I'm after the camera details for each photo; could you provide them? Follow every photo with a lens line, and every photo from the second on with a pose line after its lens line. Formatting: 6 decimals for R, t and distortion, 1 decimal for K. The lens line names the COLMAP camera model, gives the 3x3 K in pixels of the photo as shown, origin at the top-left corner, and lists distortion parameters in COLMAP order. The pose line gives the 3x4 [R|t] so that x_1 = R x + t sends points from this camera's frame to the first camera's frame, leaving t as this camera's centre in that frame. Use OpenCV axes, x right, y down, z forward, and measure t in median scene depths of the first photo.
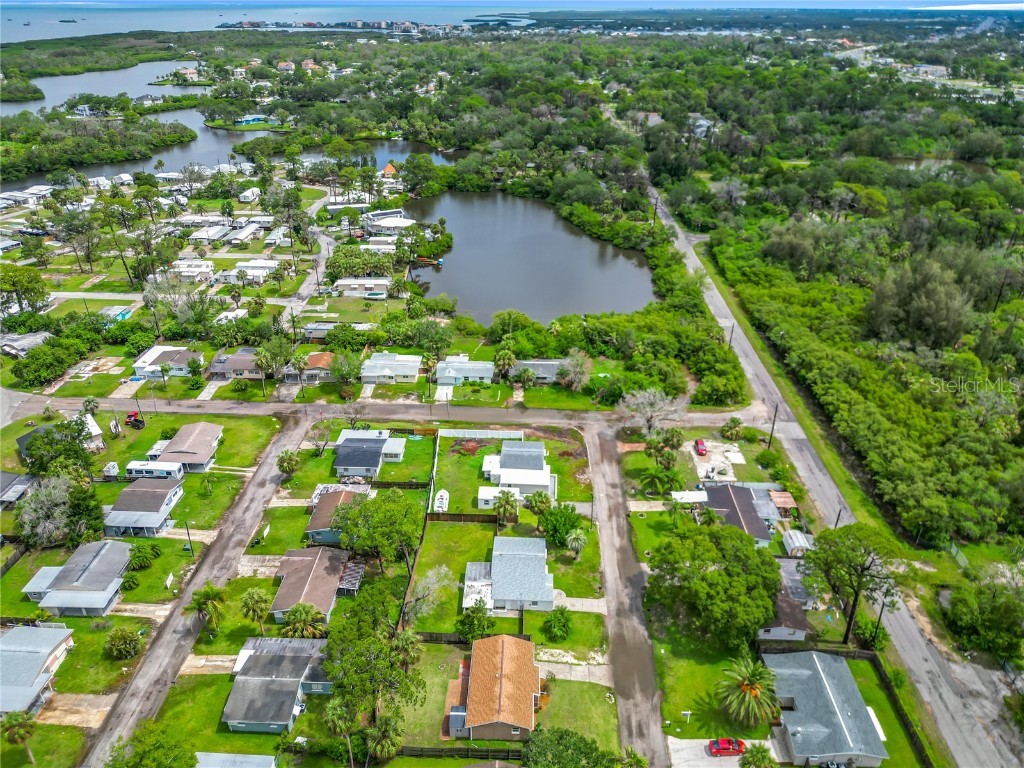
lens RADIAL K [[739.9, 0, 507.0], [0, 739.9, 382.4], [0, 0, 1]] dist [0.051286, -0.074010]
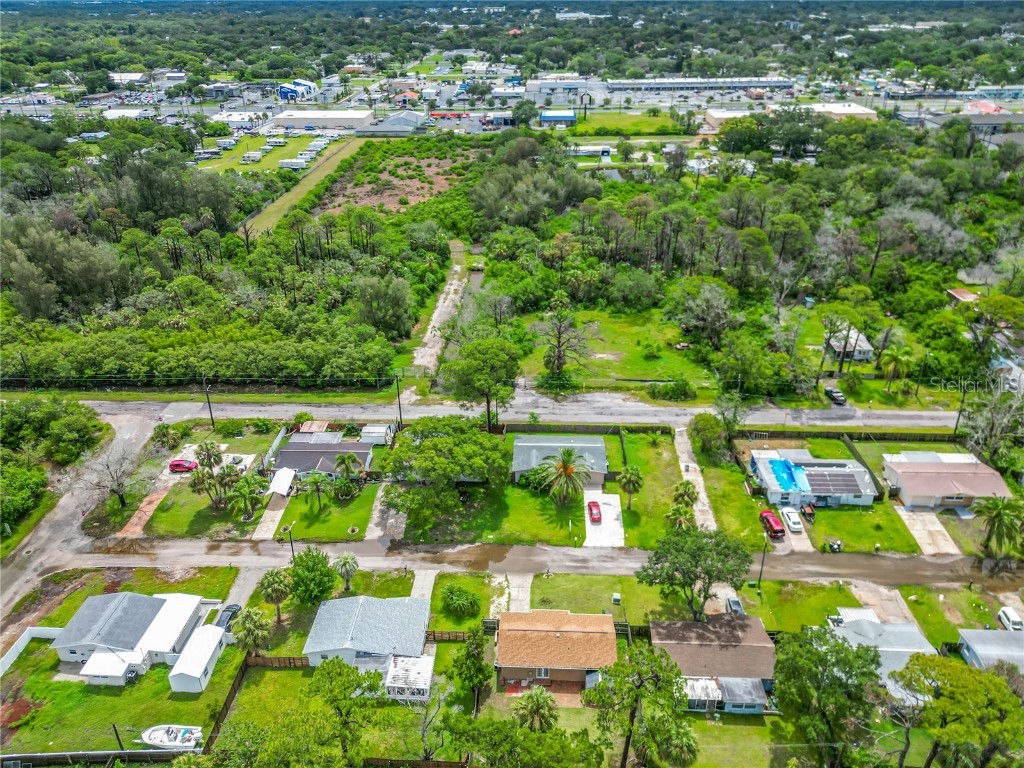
lens RADIAL K [[741.5, 0, 506.4], [0, 741.5, 386.3], [0, 0, 1]] dist [0.065524, -0.072948]
pose [[0.005935, -0.475084, 0.879920, -0.367347], [0.466485, 0.779640, 0.417795, -0.139060], [-0.884509, 0.407991, 0.226247, 0.395458]]
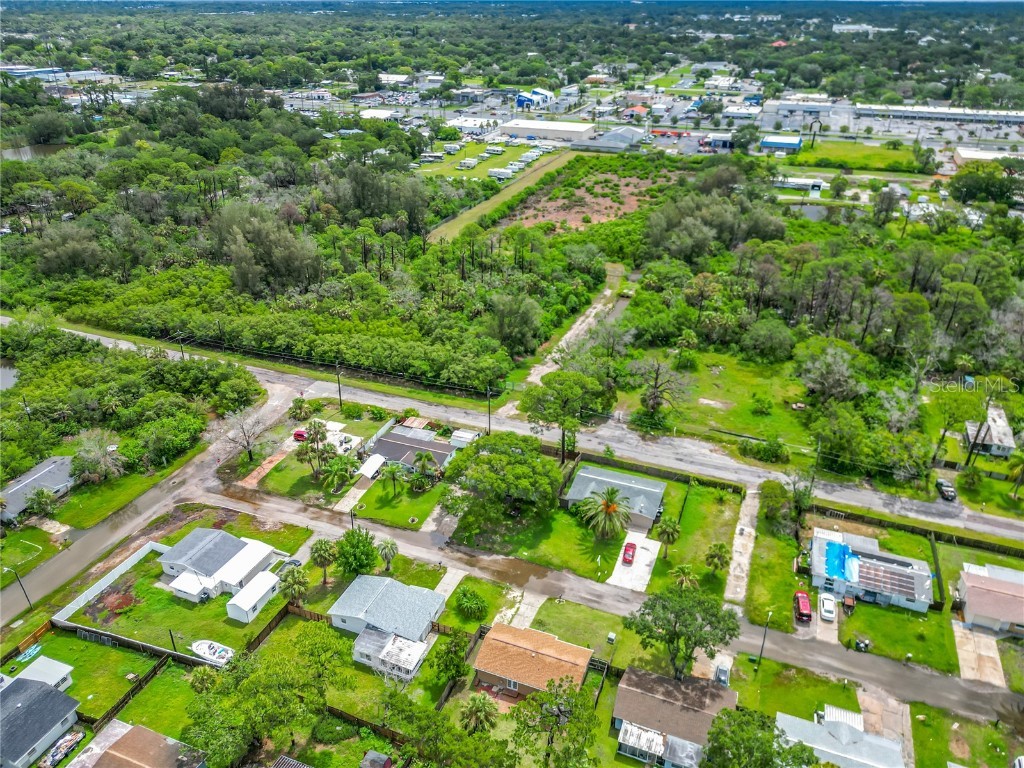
lens RADIAL K [[741.5, 0, 506.4], [0, 741.5, 386.3], [0, 0, 1]] dist [0.065524, -0.072948]
pose [[0.328337, -0.444481, 0.833446, -0.381581], [0.429265, 0.856196, 0.287505, -0.118830], [-0.841384, 0.263371, 0.471921, 0.253060]]
